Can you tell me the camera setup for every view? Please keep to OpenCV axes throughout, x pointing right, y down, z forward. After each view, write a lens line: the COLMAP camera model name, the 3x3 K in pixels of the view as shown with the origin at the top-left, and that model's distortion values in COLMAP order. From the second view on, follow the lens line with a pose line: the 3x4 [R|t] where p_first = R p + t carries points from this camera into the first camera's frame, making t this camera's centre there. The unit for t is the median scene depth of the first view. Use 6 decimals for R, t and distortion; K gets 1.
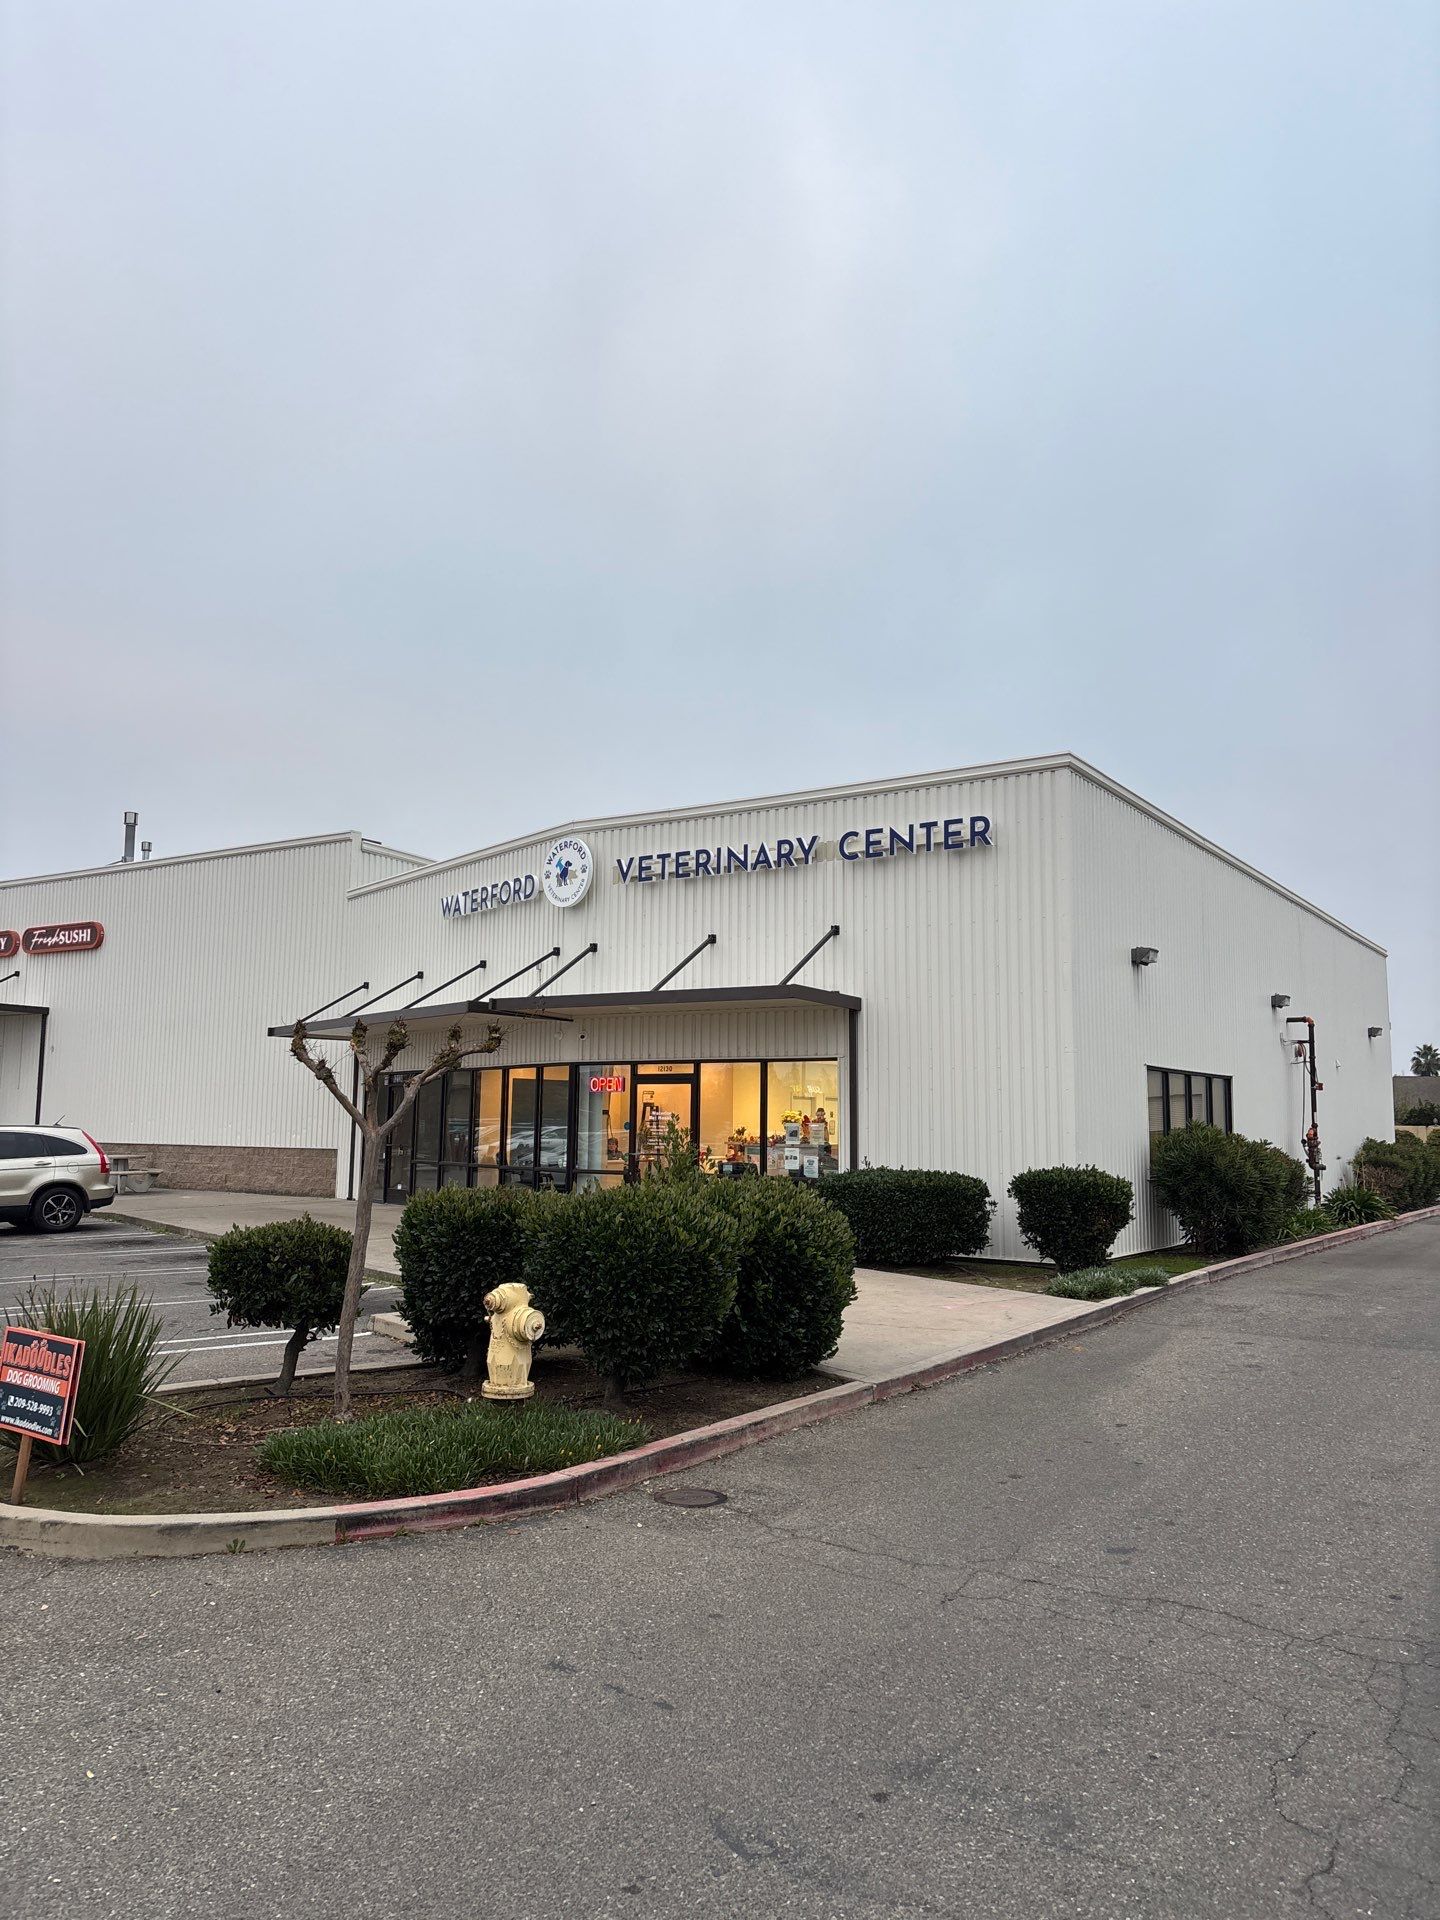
lens RADIAL K [[1482.5, 0, 720.0], [0, 1482.5, 960.0], [0, 0, 1]] dist [0.145209, -0.471107]
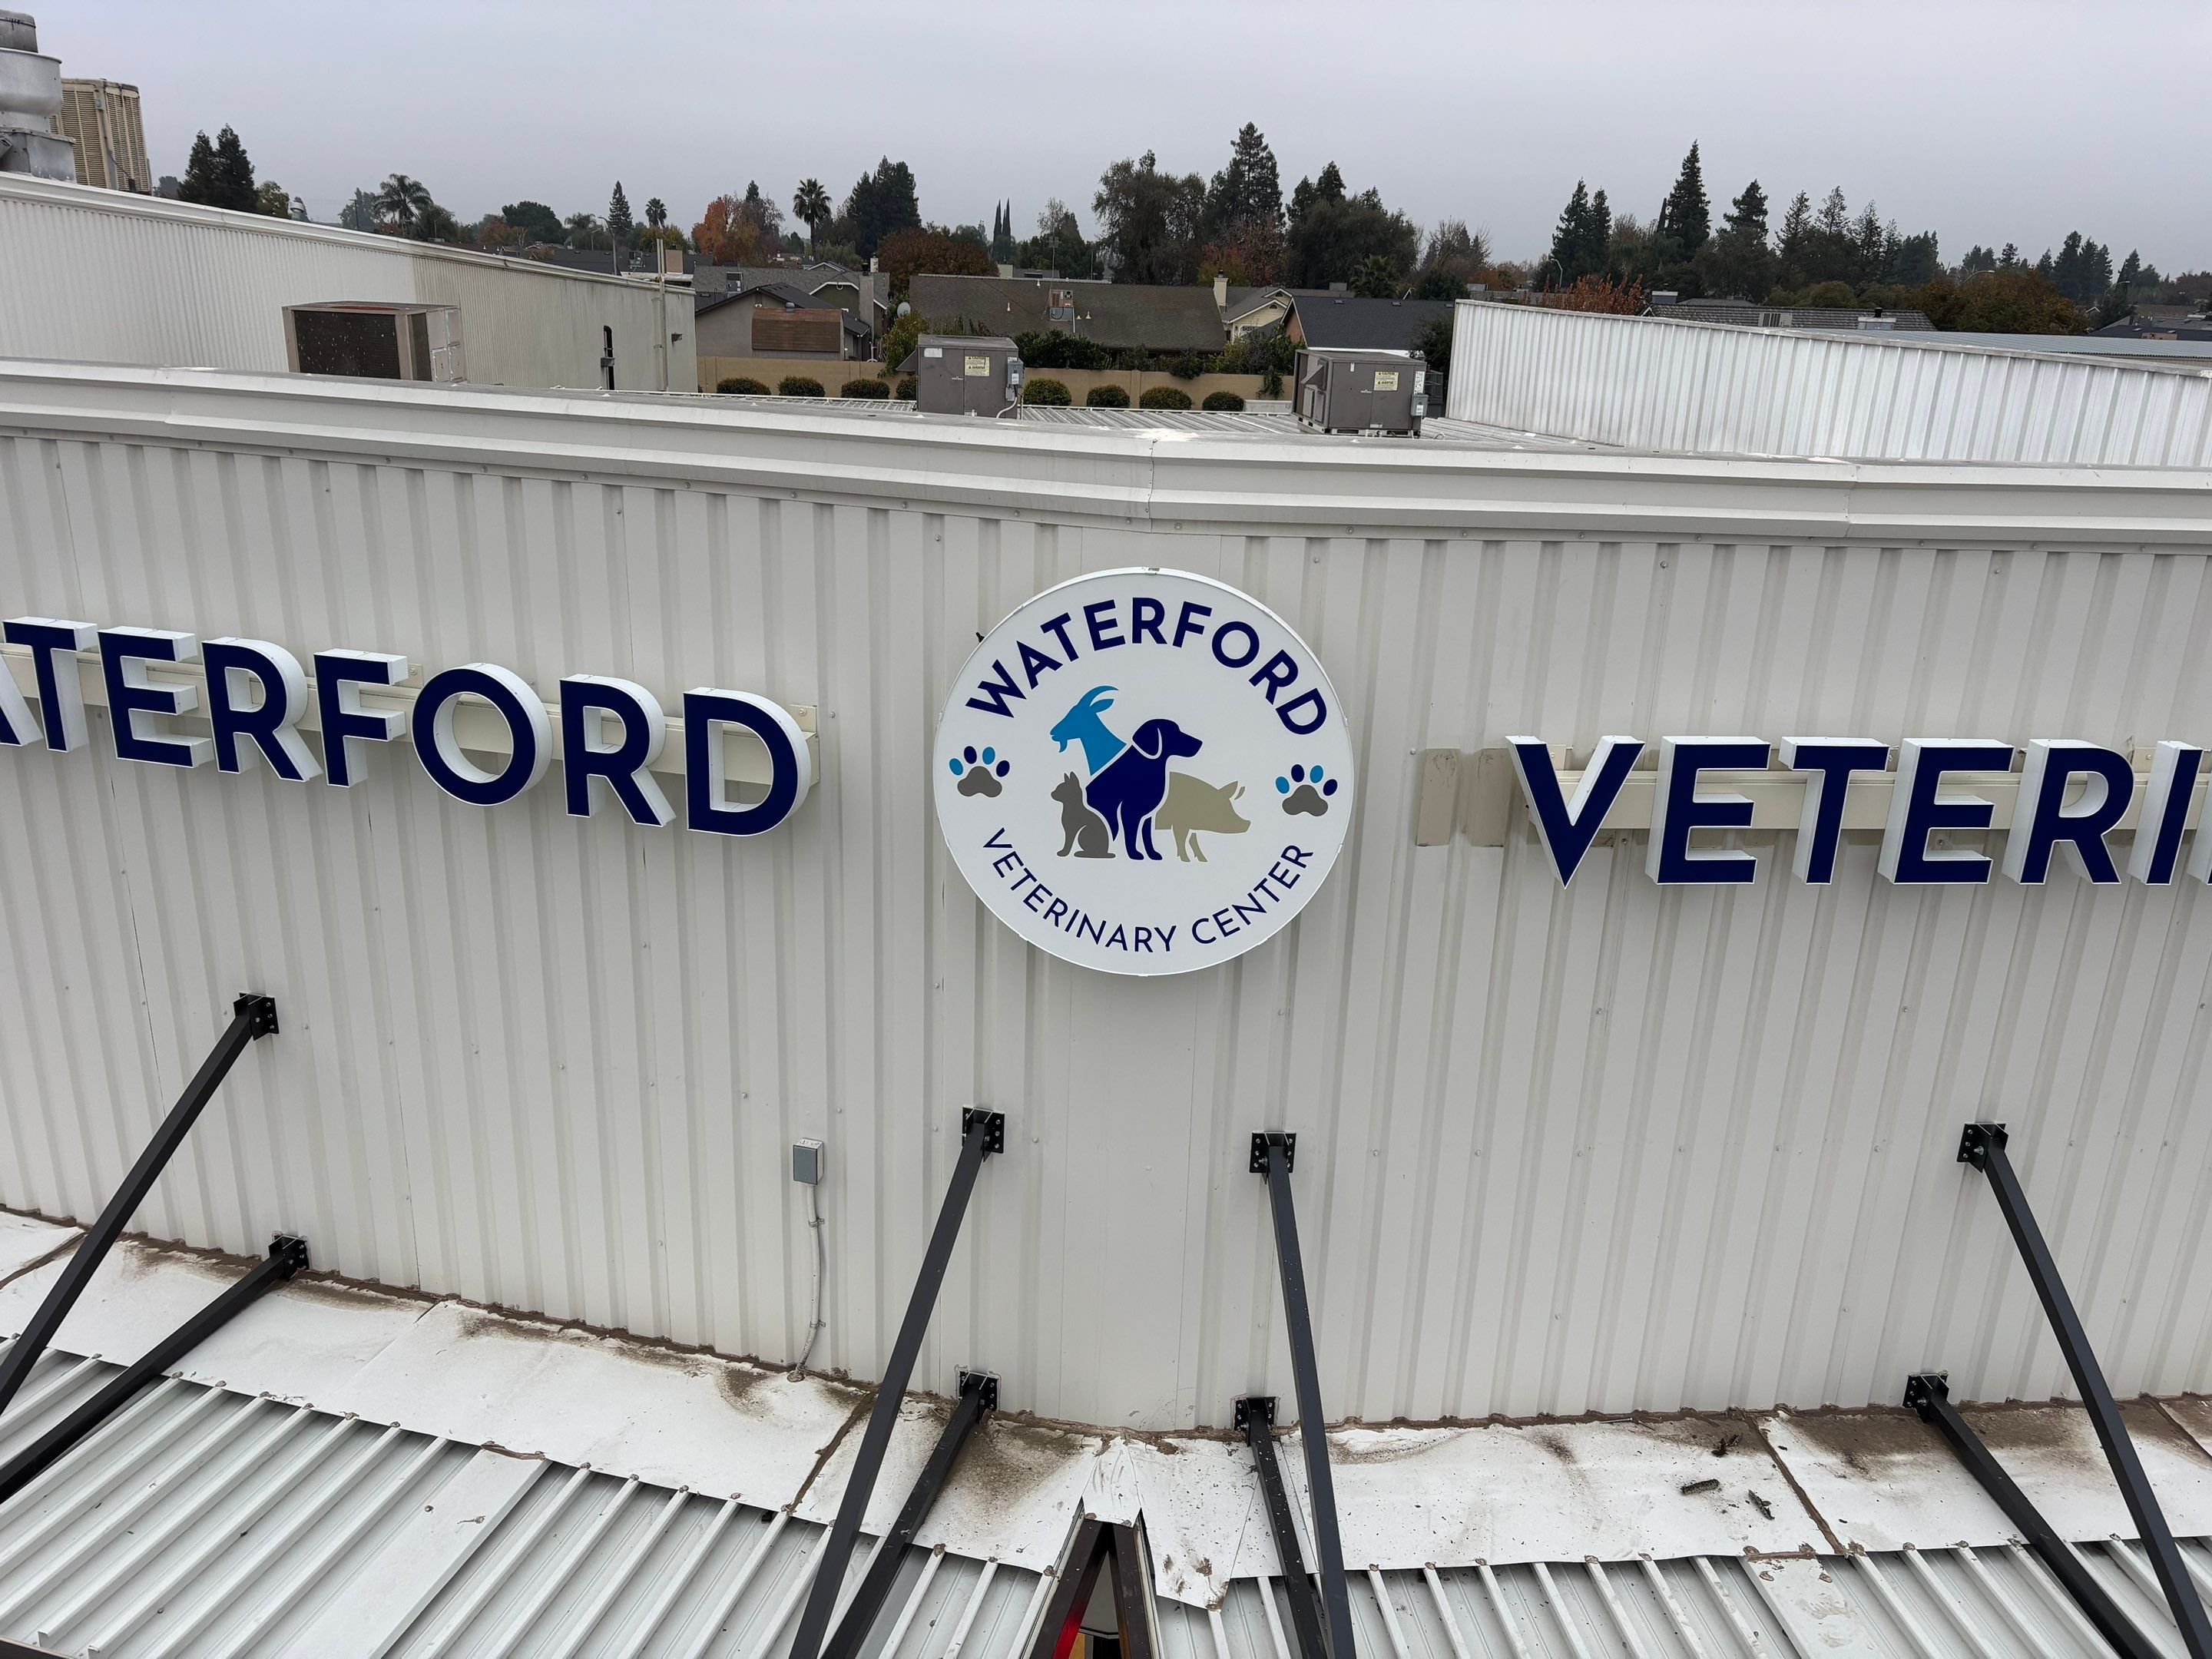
lens RADIAL K [[1673.9, 0, 1106.0], [0, 1673.9, 829.5], [0, 0, 1]] dist [0.034517, -0.006676]
pose [[0.771008, -0.191944, 0.607210, -0.237192], [-0.100744, 0.904726, 0.413911, -0.140686], [-0.628807, -0.380301, 0.678213, 0.931376]]
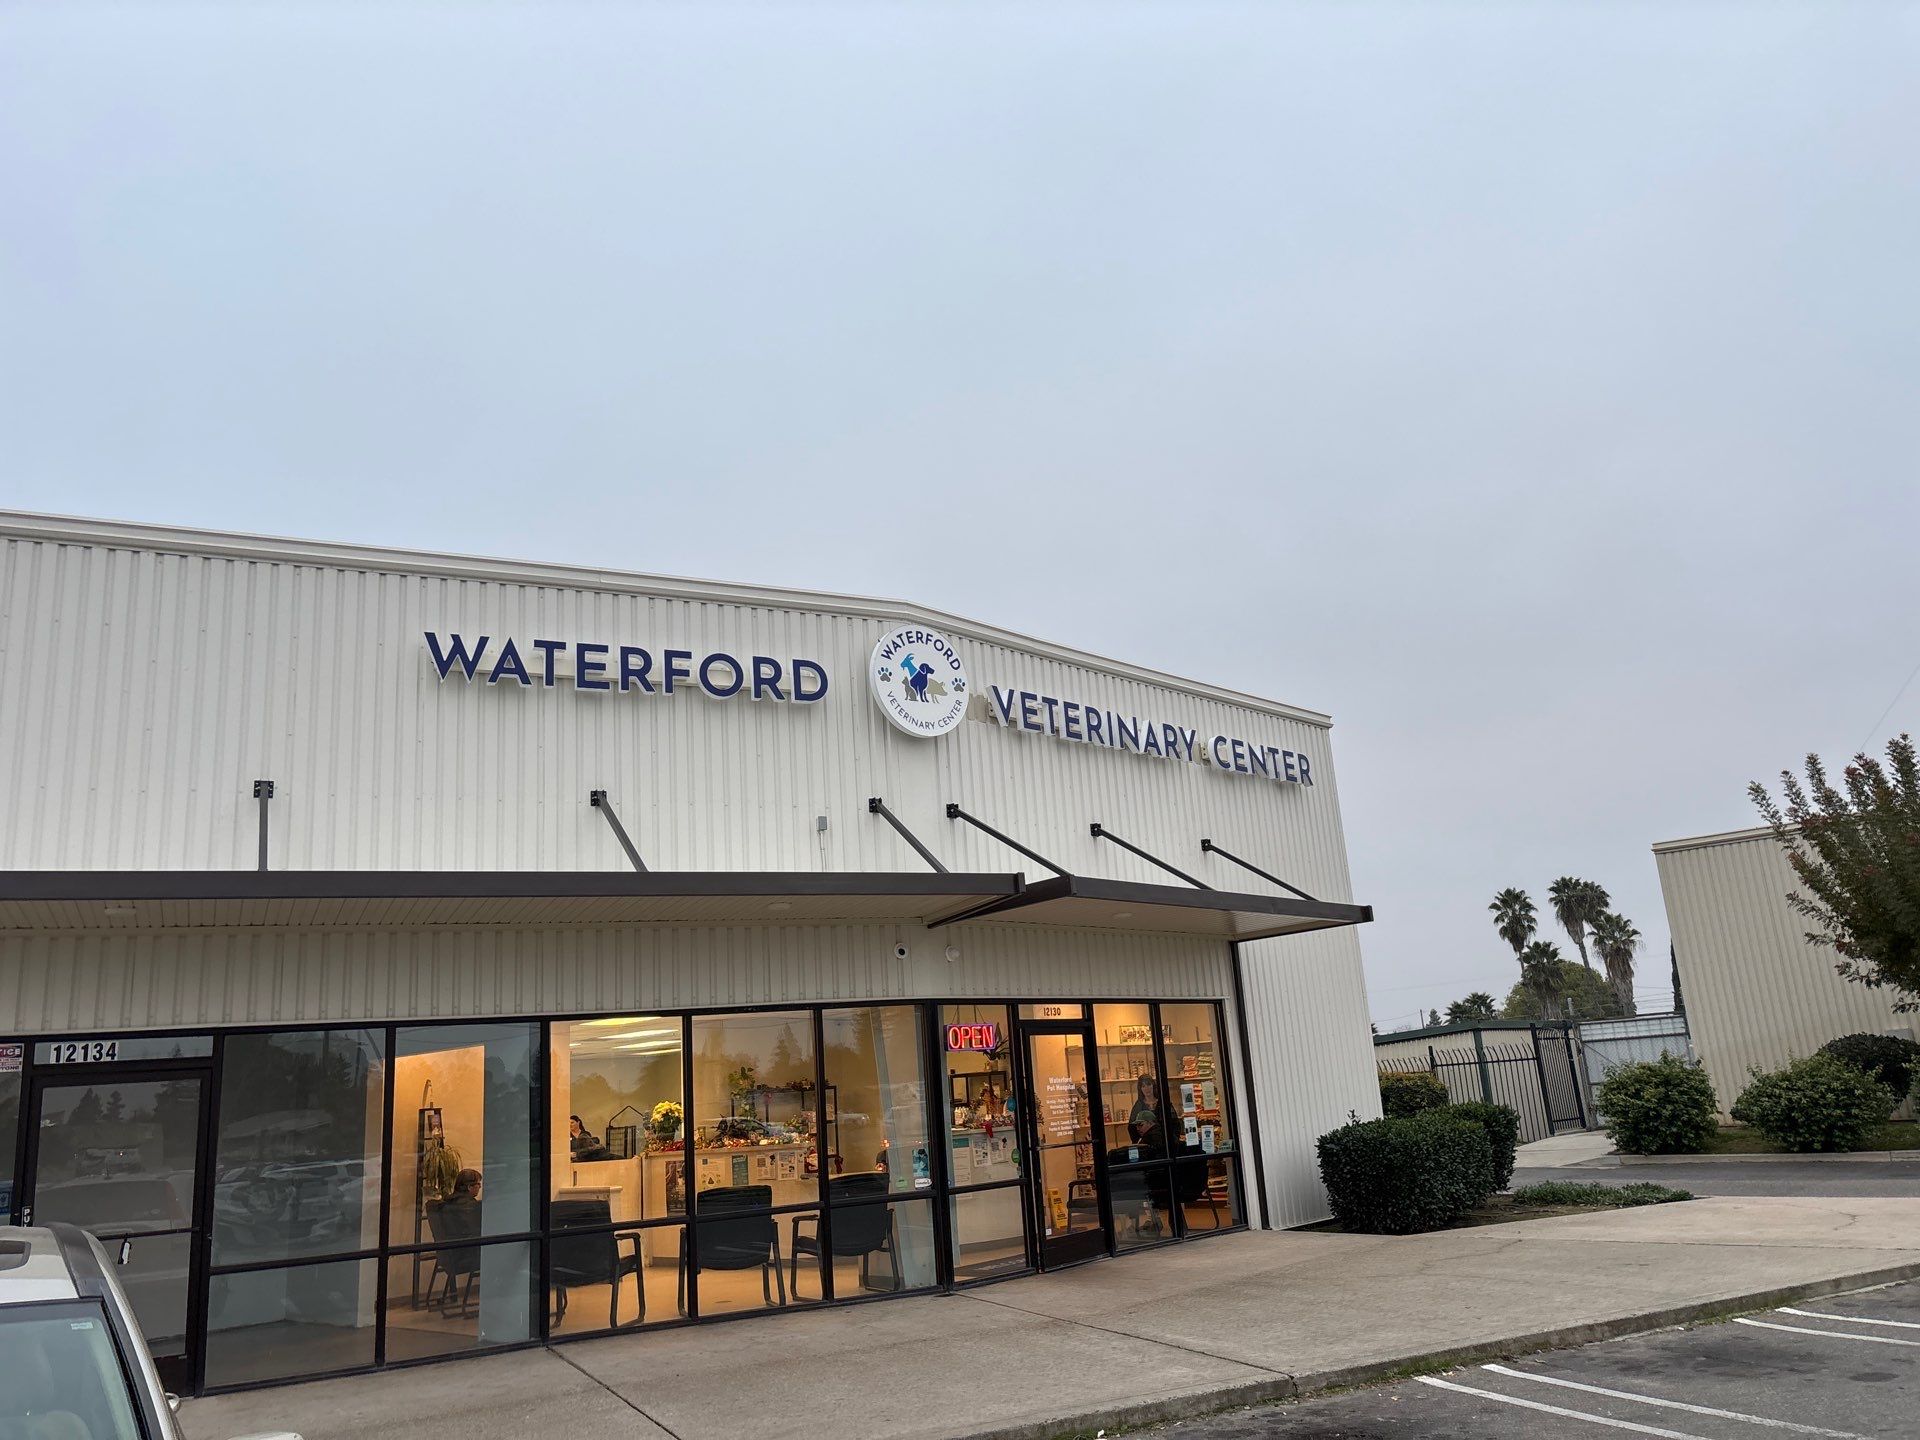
lens RADIAL K [[1482.5, 0, 960.0], [0, 1482.5, 720.0], [0, 0, 1]] dist [0.145209, -0.471107]
pose [[0.161108, 0.216604, 0.962874, -0.724366], [-0.048365, 0.976180, -0.211505, 0.089000], [-0.985751, -0.012495, 0.167746, 0.942646]]
